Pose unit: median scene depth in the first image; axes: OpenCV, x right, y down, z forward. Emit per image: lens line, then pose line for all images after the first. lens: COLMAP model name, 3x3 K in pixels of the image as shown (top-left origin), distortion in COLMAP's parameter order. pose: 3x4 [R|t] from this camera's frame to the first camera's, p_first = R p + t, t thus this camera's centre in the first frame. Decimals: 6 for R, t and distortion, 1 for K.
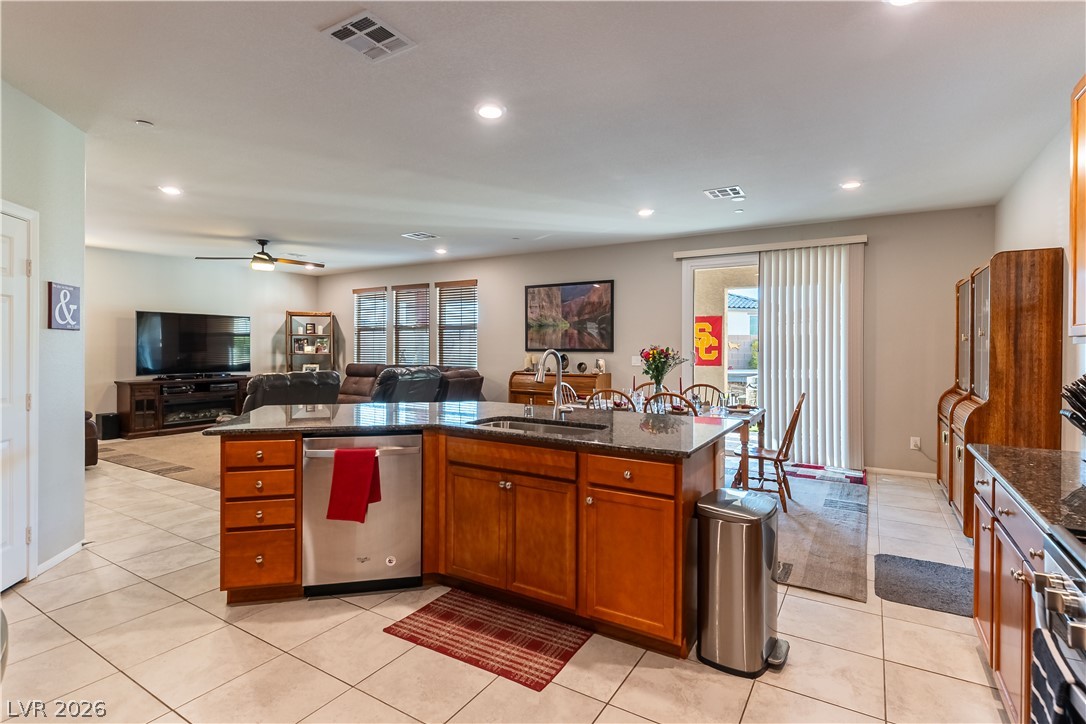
lens RADIAL K [[529.0, 0, 544.9], [0, 529.0, 345.6], [0, 0, 1]] dist [-0.000812, -0.000449]
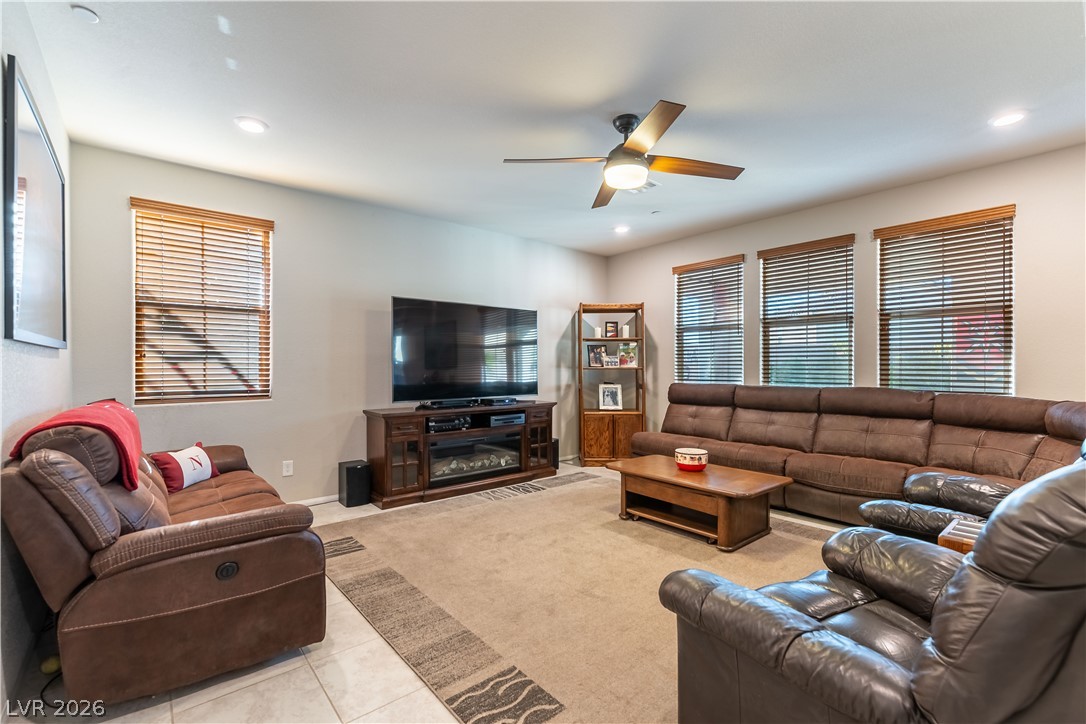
lens RADIAL K [[477.2, 0, 547.6], [0, 477.2, 367.9], [0, 0, 1]] dist [-0.000034, -0.000123]
pose [[0.949378, -0.001806, -0.314132, -0.416550], [0.003982, 0.999972, 0.006286, 0.014236], [0.314112, -0.007219, 0.949359, 0.516331]]
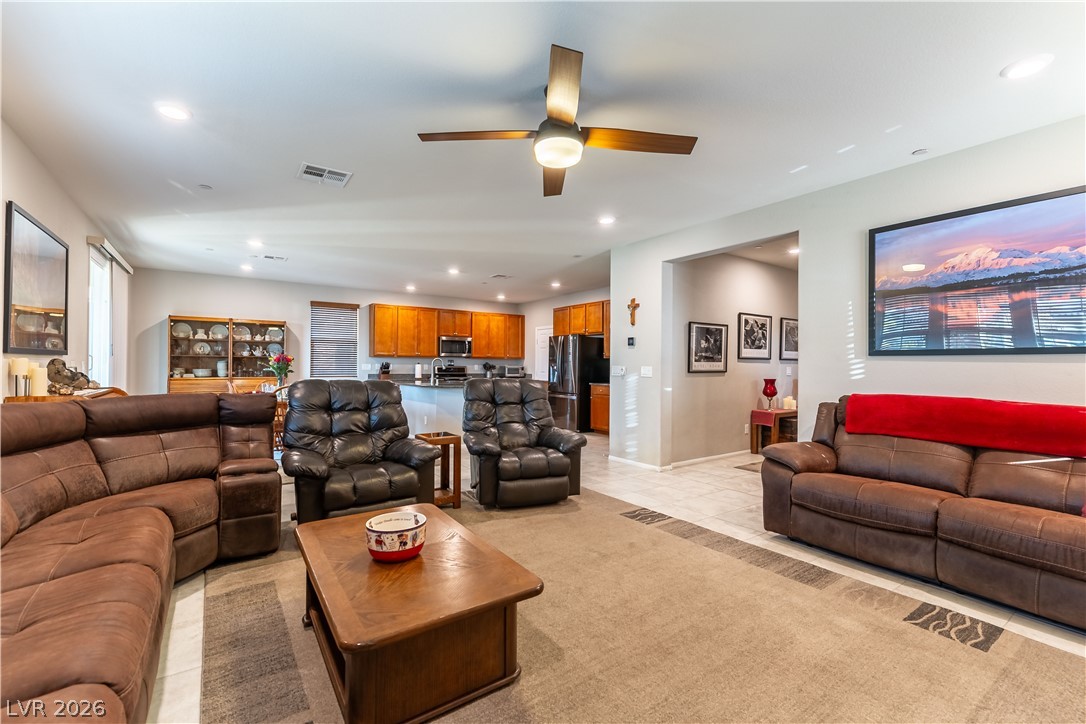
lens RADIAL K [[469.7, 0, 547.9], [0, 469.7, 357.6], [0, 0, 1]] dist [-0.000730, -0.000437]
pose [[-0.916474, -0.005574, 0.400055, -0.600159], [-0.013491, 0.999765, -0.016976, 0.015589], [-0.399867, -0.020955, -0.916334, 1.190226]]
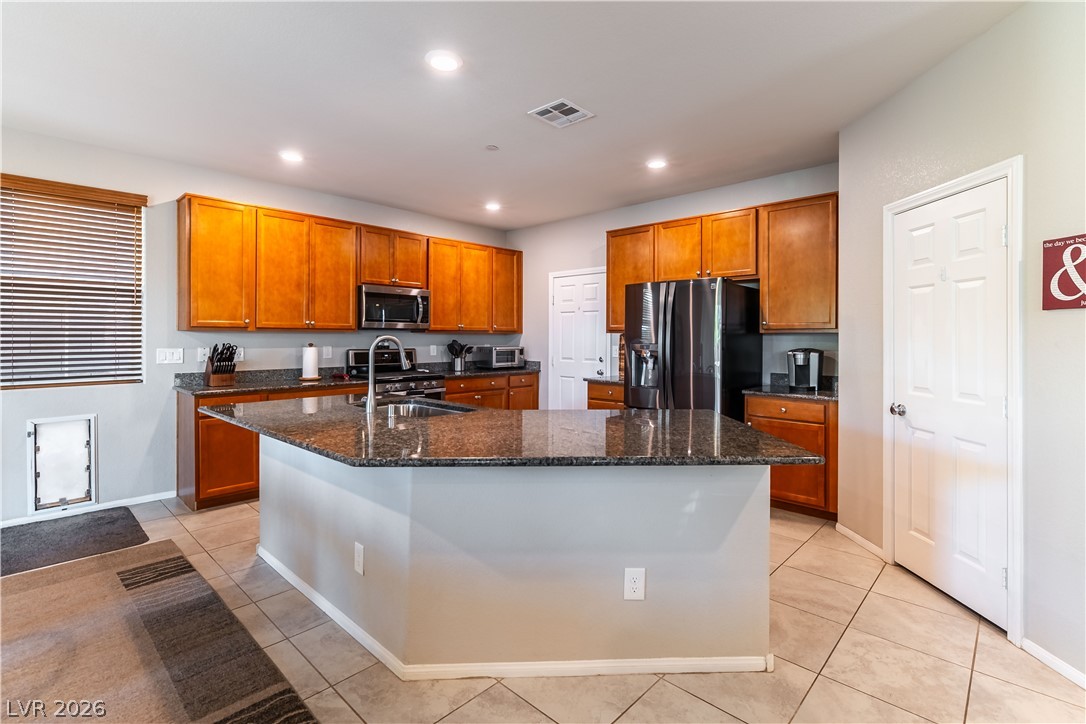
lens RADIAL K [[503.9, 0, 563.4], [0, 503.9, 335.9], [0, 0, 1]] dist [-0.000681, -0.000561]
pose [[-0.982489, -0.007471, 0.186171, -0.178287], [-0.008298, 0.999959, -0.003663, 0.003375], [-0.186136, -0.005144, -0.982511, 0.698776]]
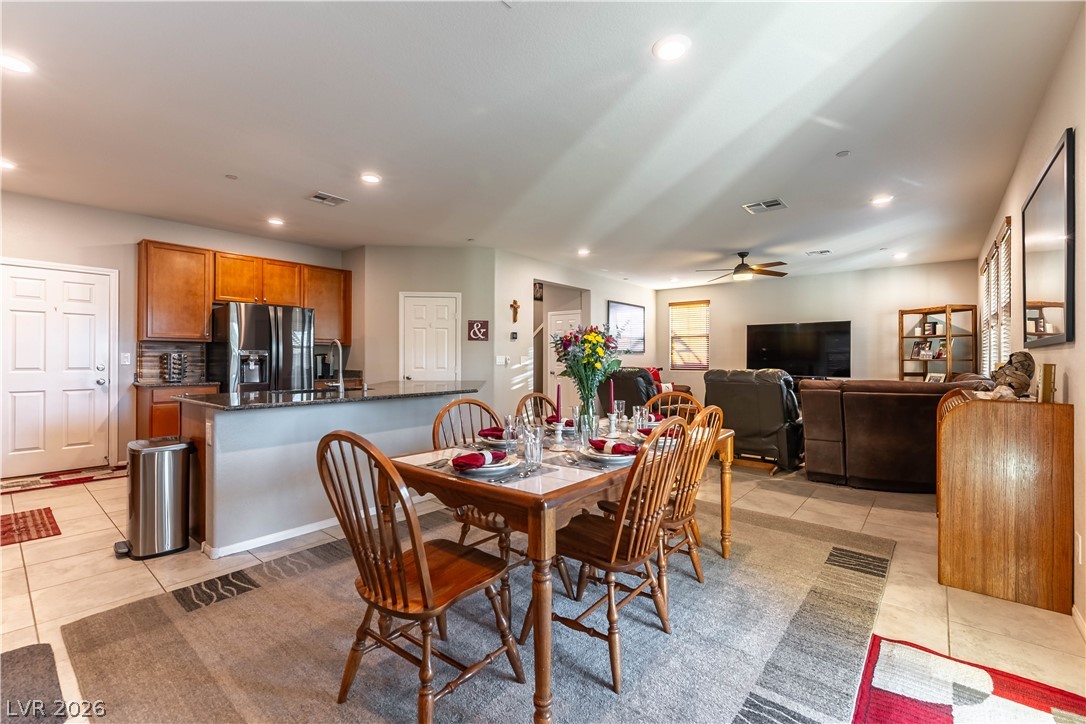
lens RADIAL K [[469.7, 0, 547.9], [0, 469.7, 357.6], [0, 0, 1]] dist [-0.000730, -0.000437]
pose [[-0.140735, -0.006498, -0.990026, 0.434655], [-0.002689, 0.999977, -0.006181, 0.022755], [0.990044, 0.001793, -0.140749, 0.656419]]
